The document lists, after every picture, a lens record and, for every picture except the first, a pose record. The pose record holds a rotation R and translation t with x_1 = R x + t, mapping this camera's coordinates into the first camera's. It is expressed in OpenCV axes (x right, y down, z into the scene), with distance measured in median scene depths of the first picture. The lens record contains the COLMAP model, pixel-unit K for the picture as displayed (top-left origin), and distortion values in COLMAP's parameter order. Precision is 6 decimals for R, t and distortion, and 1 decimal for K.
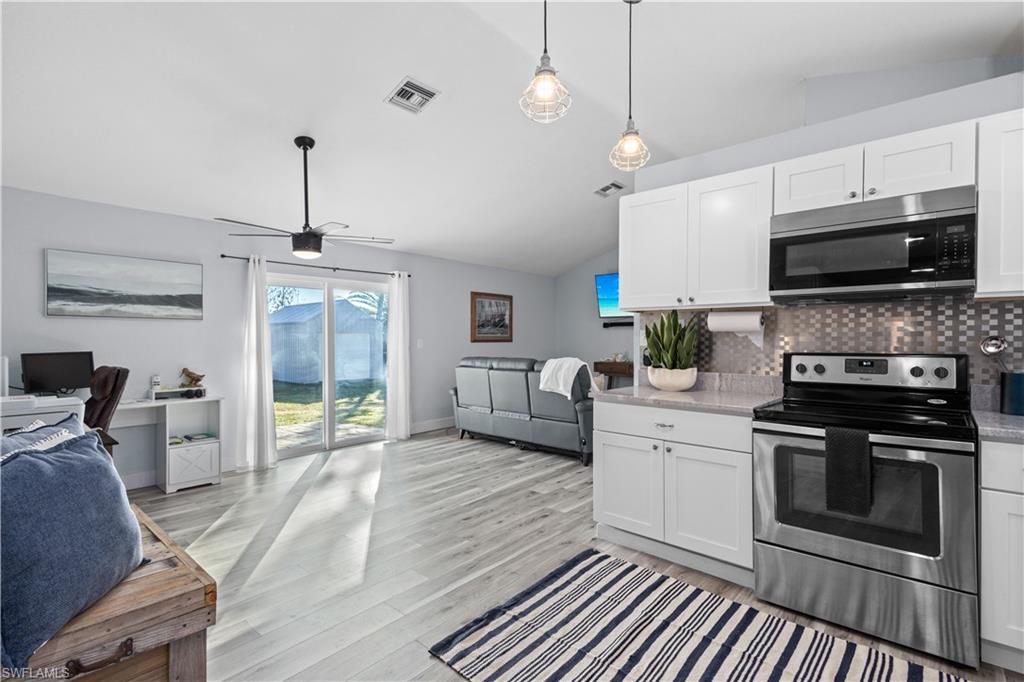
lens RADIAL K [[467.6, 0, 516.4], [0, 467.6, 342.0], [0, 0, 1]] dist [0.003072, 0.000075]
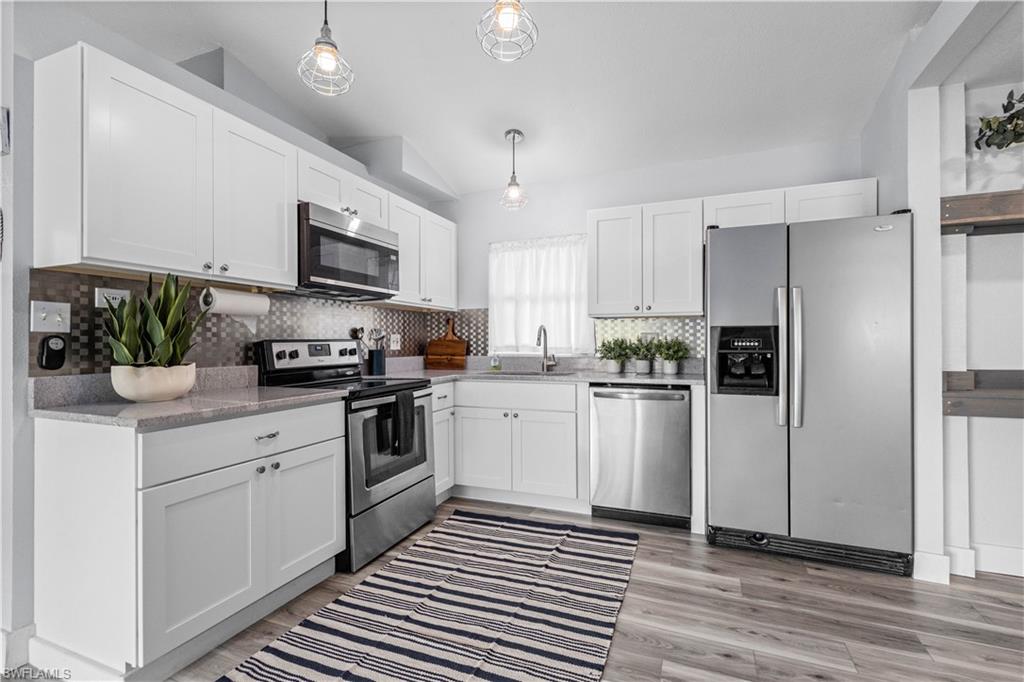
lens RADIAL K [[467.6, 0, 516.4], [0, 467.6, 342.0], [0, 0, 1]] dist [0.003072, 0.000075]
pose [[-0.334086, 0.001859, 0.942541, -0.546188], [0.015225, 0.999878, 0.003425, 0.034794], [-0.942420, 0.015495, -0.334073, 0.928079]]
